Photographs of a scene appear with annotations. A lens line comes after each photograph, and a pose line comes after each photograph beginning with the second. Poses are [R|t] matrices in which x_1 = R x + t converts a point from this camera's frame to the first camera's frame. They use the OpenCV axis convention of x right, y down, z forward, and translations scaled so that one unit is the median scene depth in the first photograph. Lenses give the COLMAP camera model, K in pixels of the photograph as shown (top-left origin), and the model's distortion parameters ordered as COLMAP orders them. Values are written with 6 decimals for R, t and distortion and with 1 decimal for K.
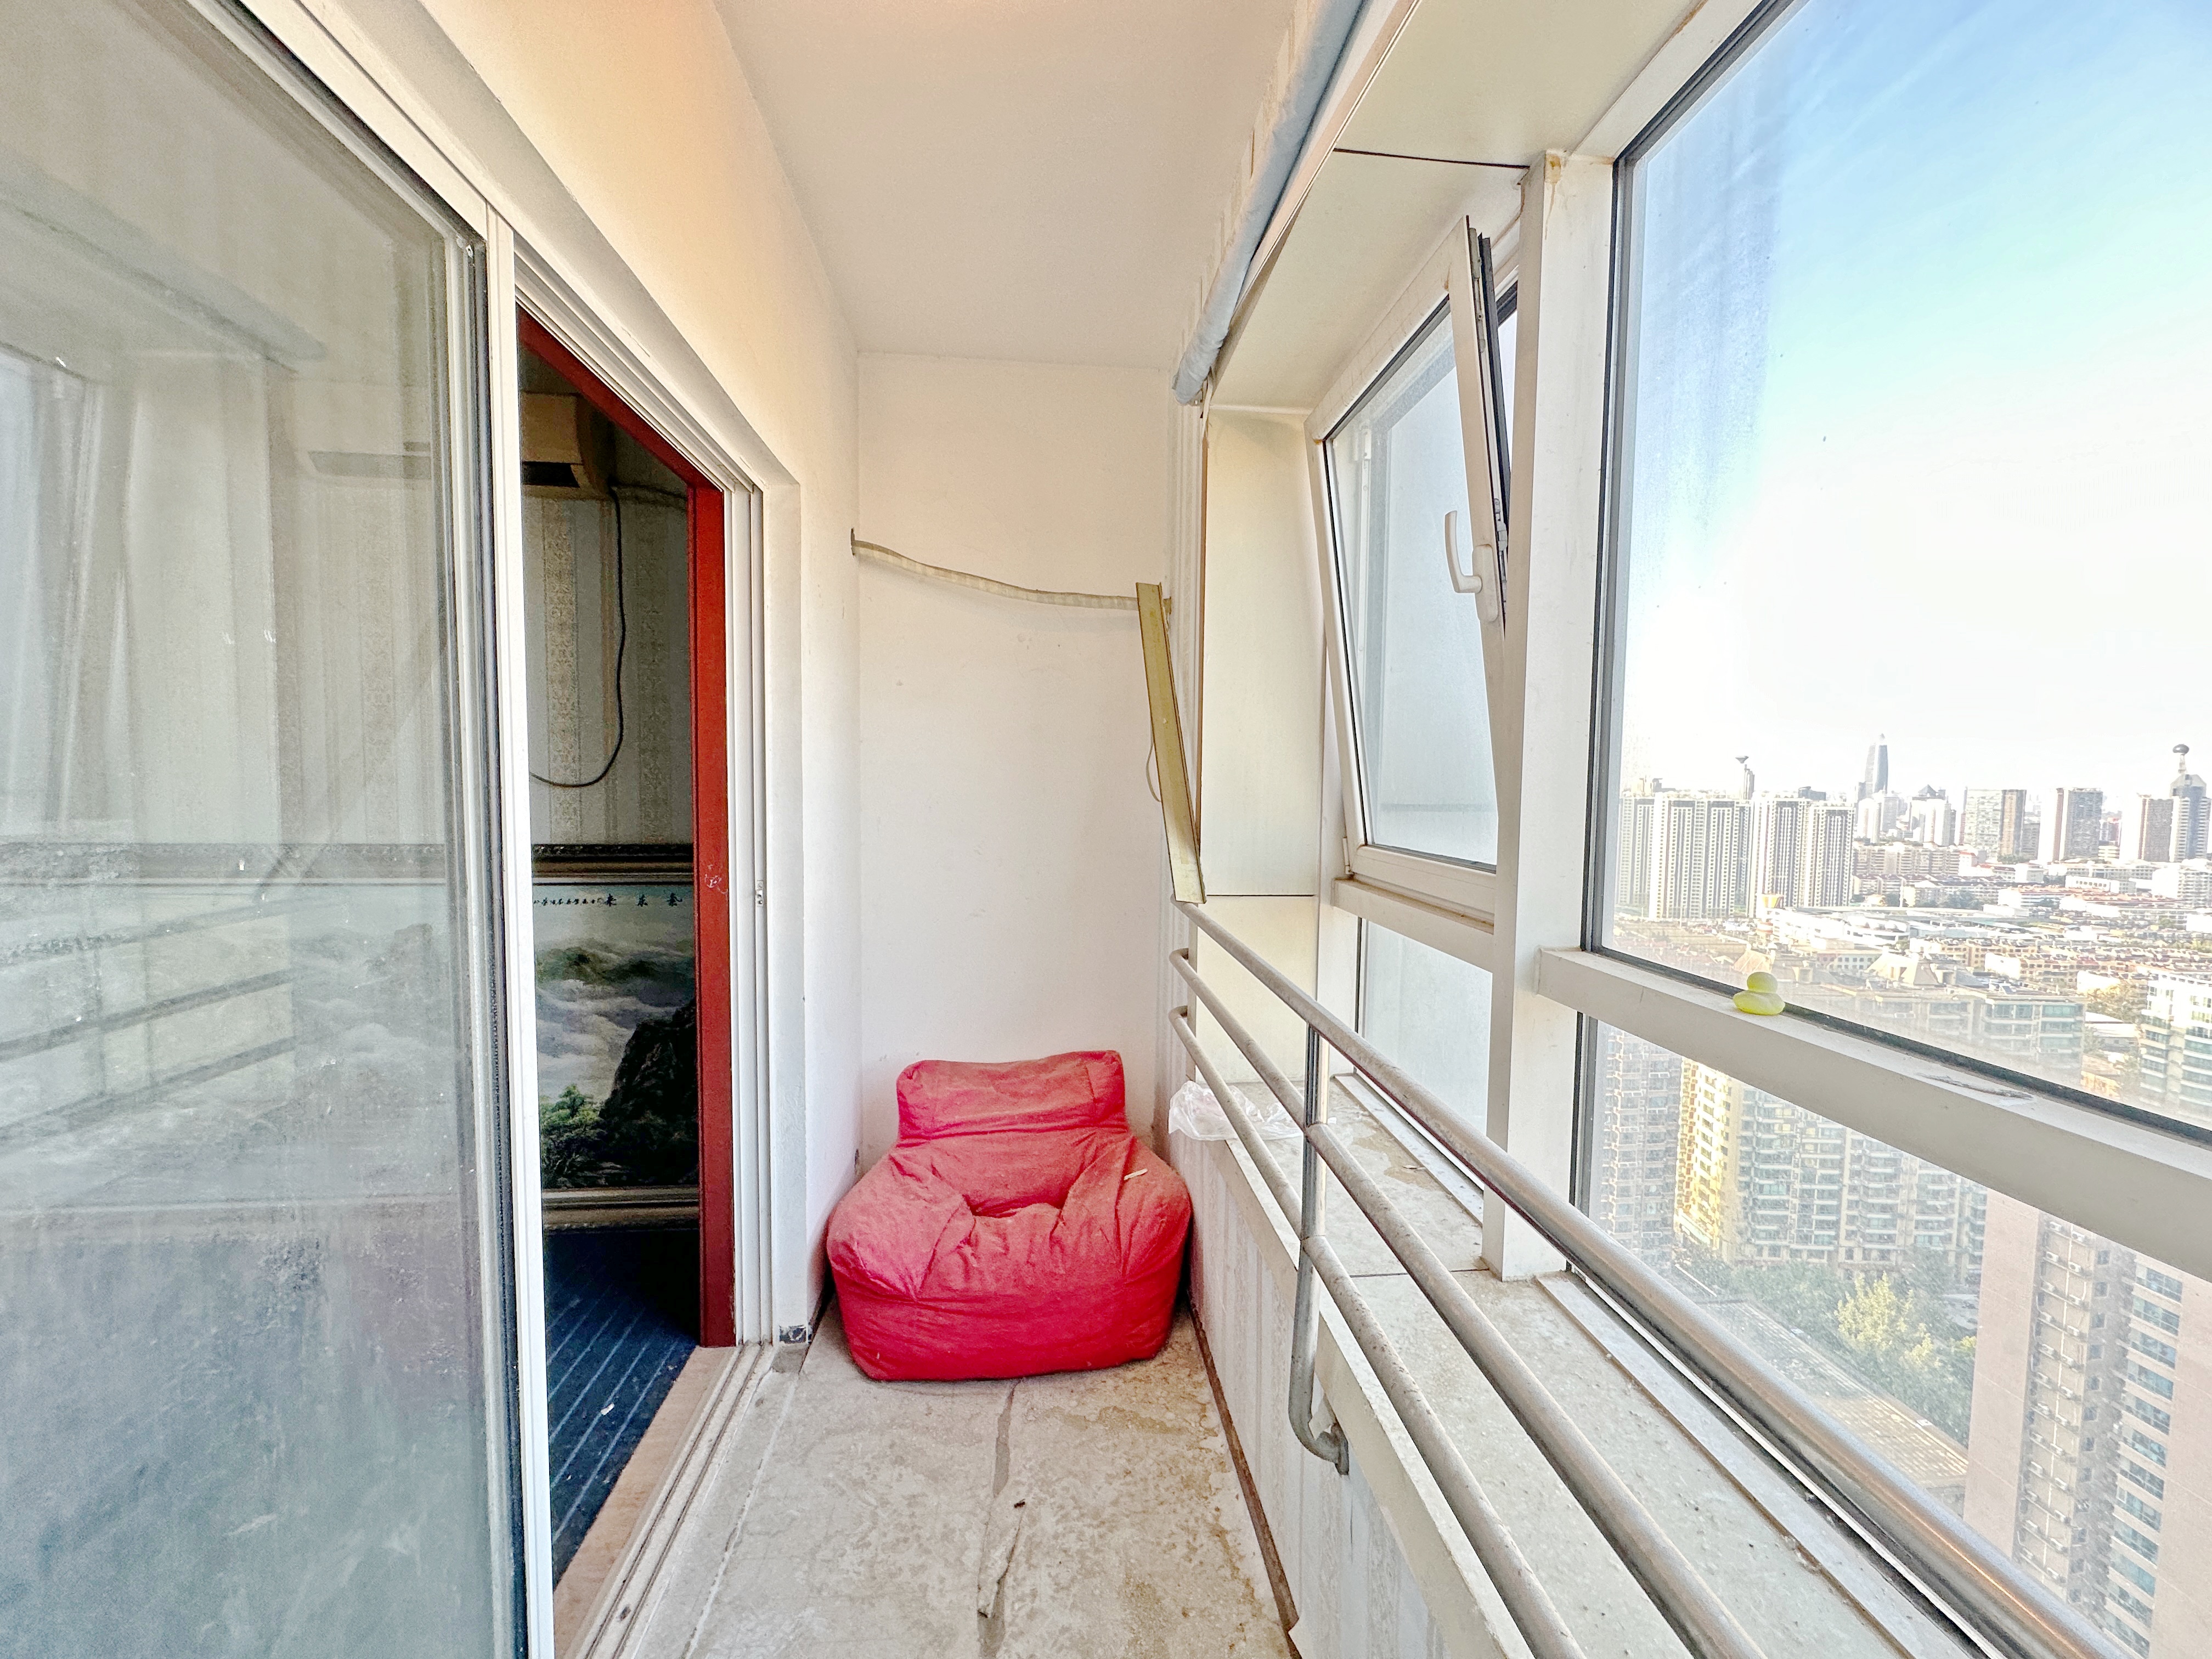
lens RADIAL K [[883.7, 0, 1102.1], [0, 883.7, 831.4], [0, 0, 1]] dist [0.001528, 0.000251]
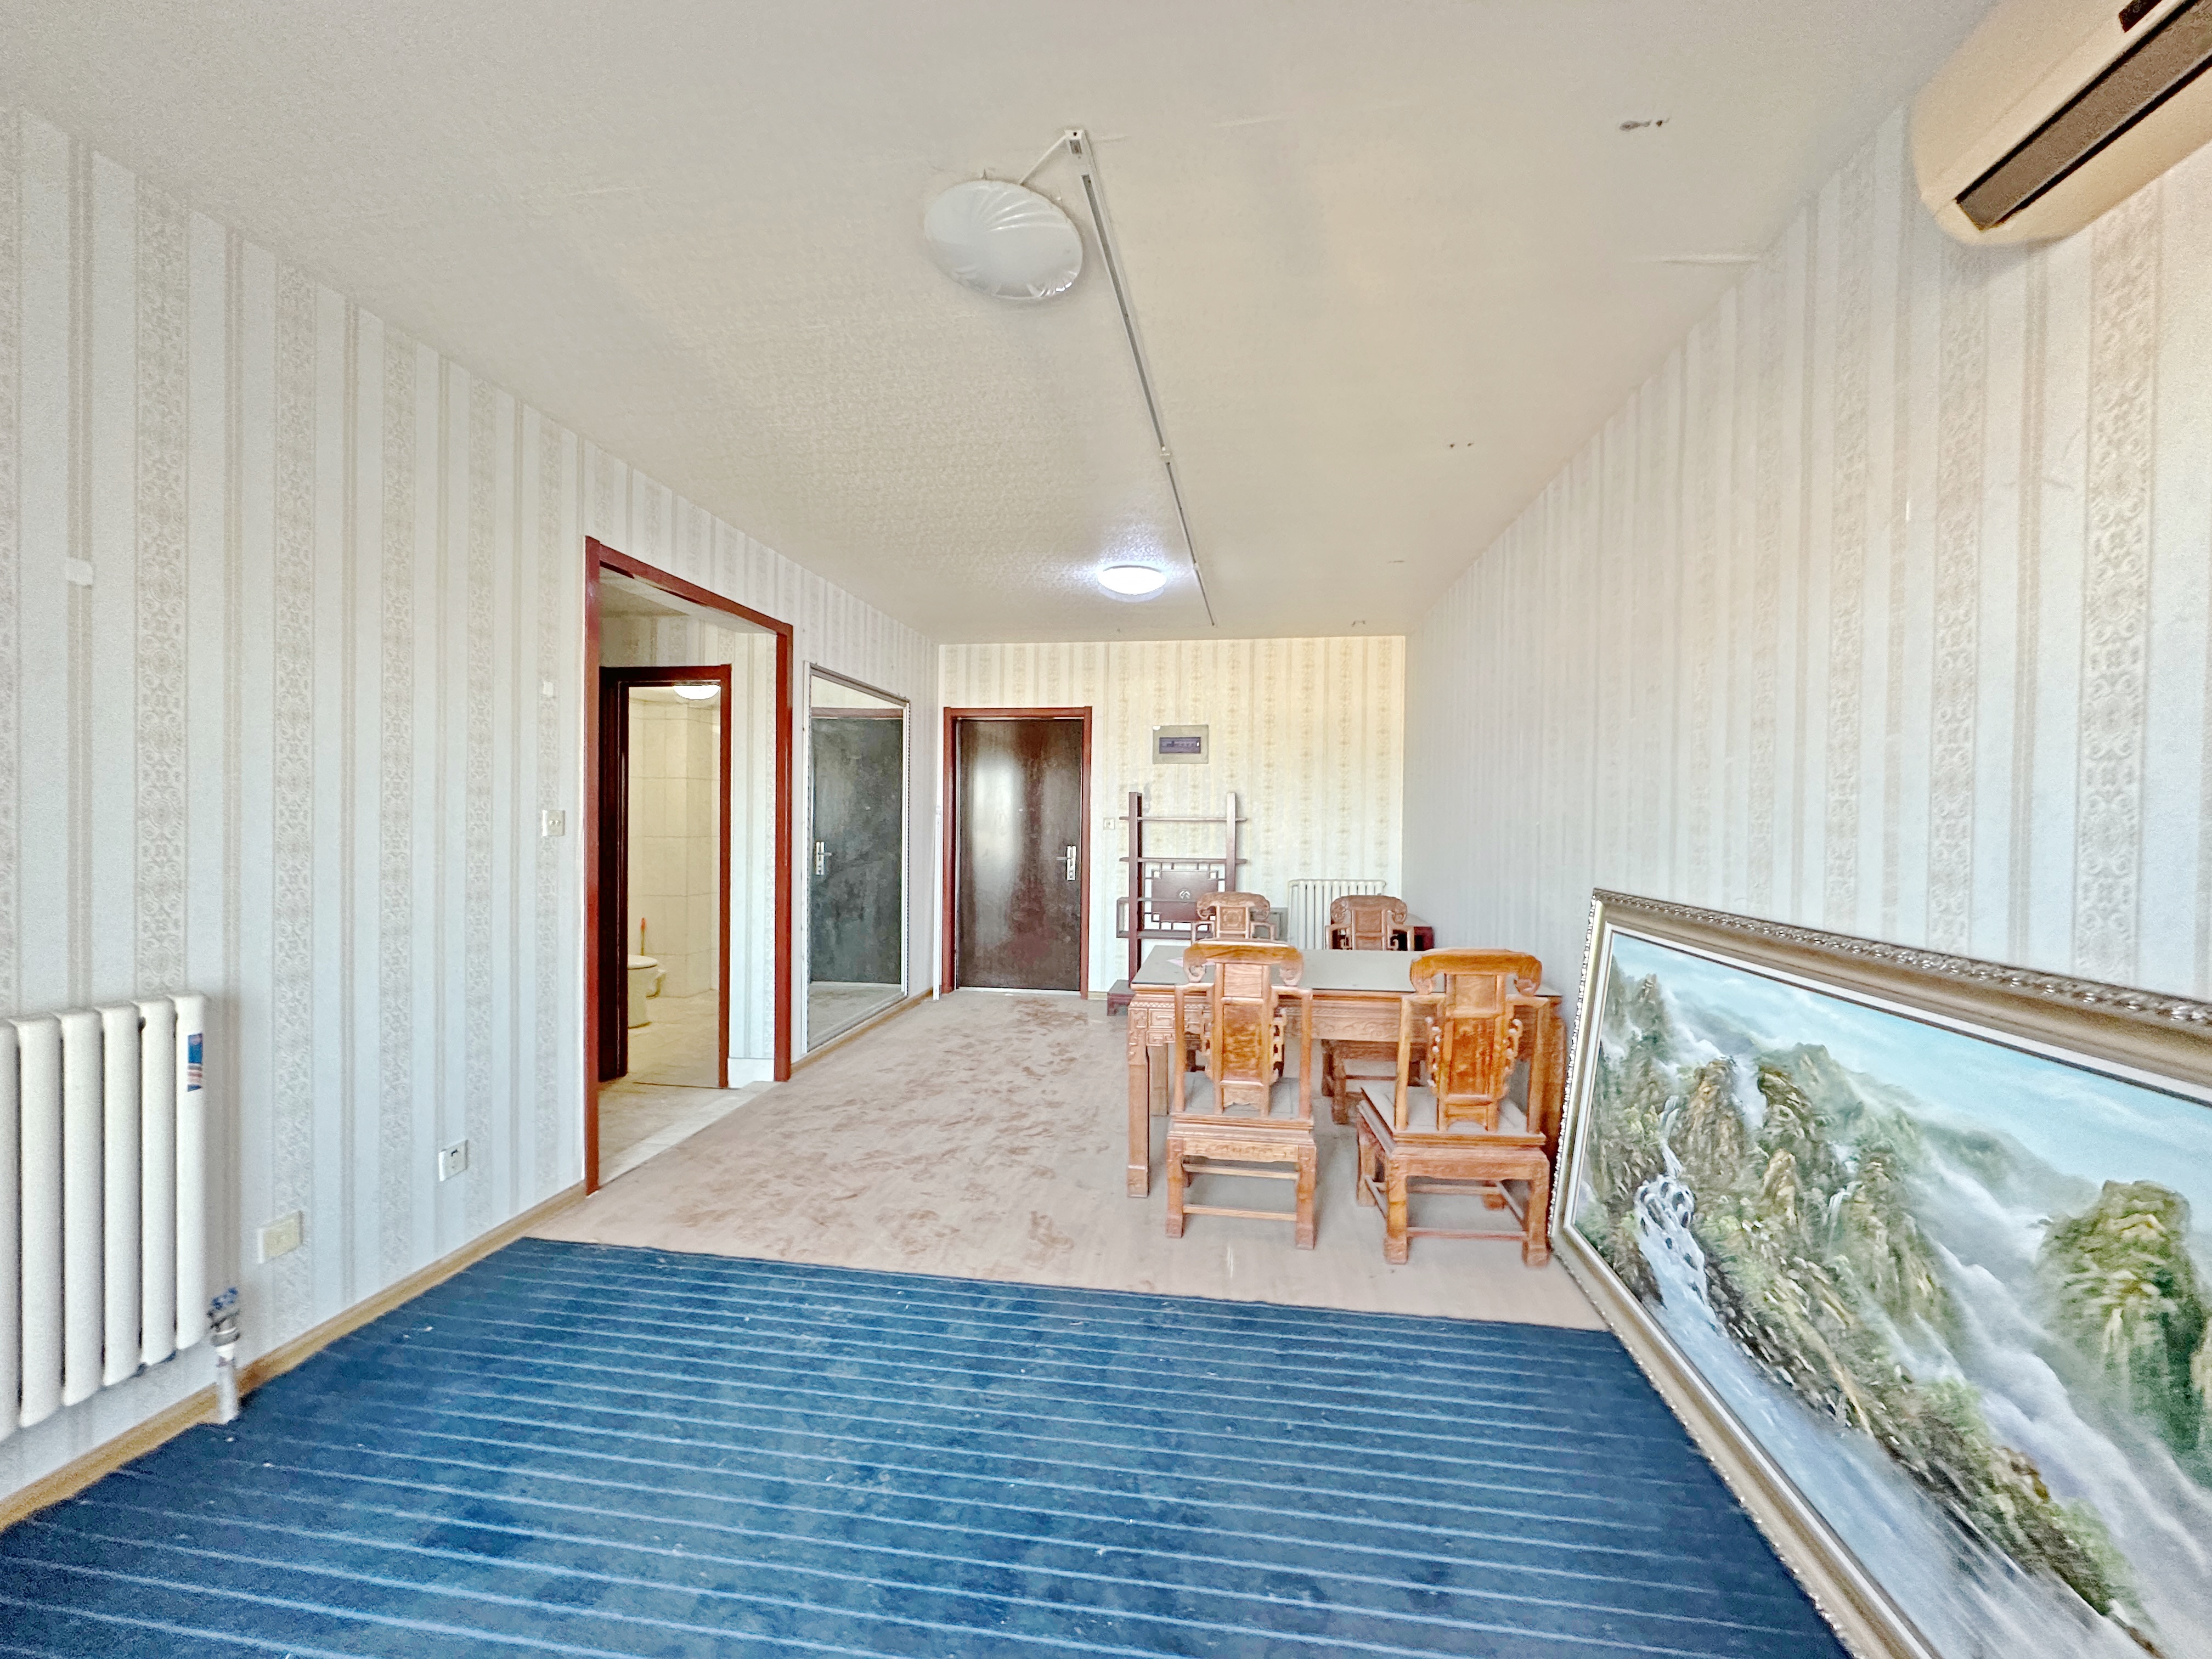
lens RADIAL K [[883.7, 0, 1108.9], [0, 883.7, 828.0], [0, 0, 1]] dist [0.001528, 0.000251]
pose [[-0.221914, 0.000550, -0.975066, -0.256276], [-0.071021, 0.997335, 0.016726, -0.034432], [0.972476, 0.072962, -0.221283, 0.595715]]
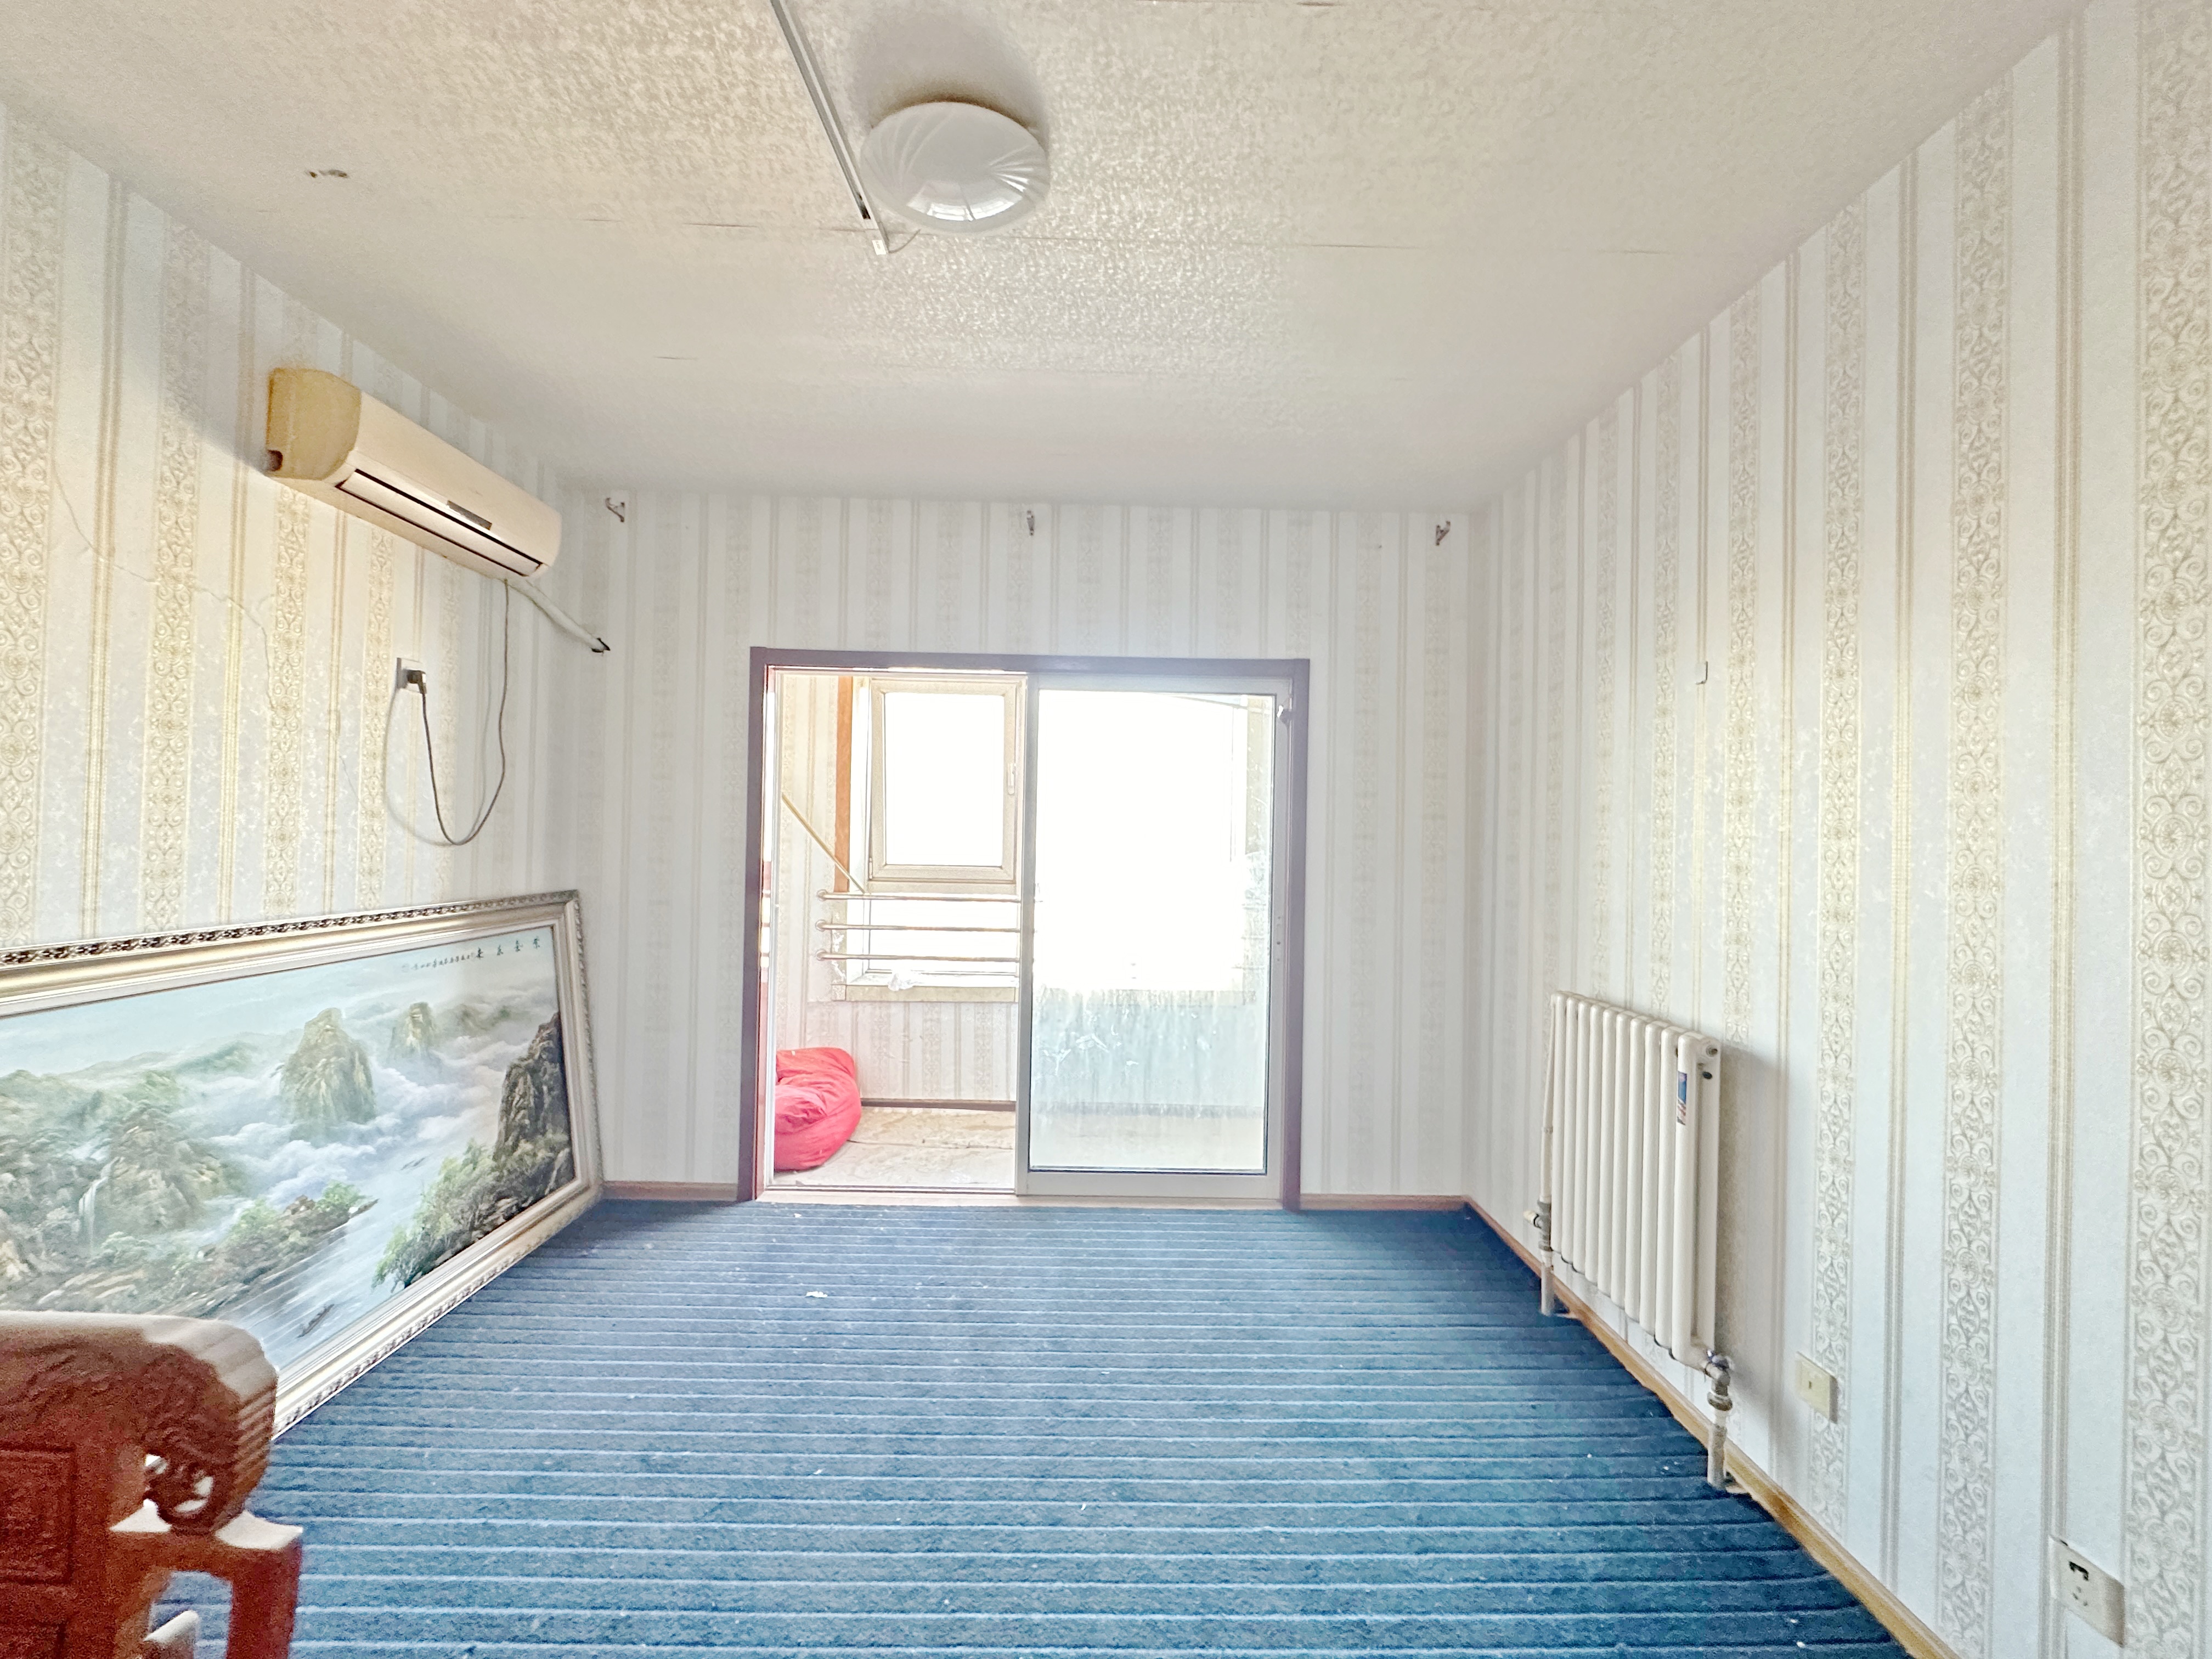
lens RADIAL K [[883.7, 0, 1105.8], [0, 883.7, 830.7], [0, 0, 1]] dist [0.001528, 0.000251]
pose [[0.078972, 0.000043, 0.996877, -1.548051], [0.045043, 0.998979, -0.003612, -0.030084], [-0.995859, 0.045187, 0.078889, 0.179324]]
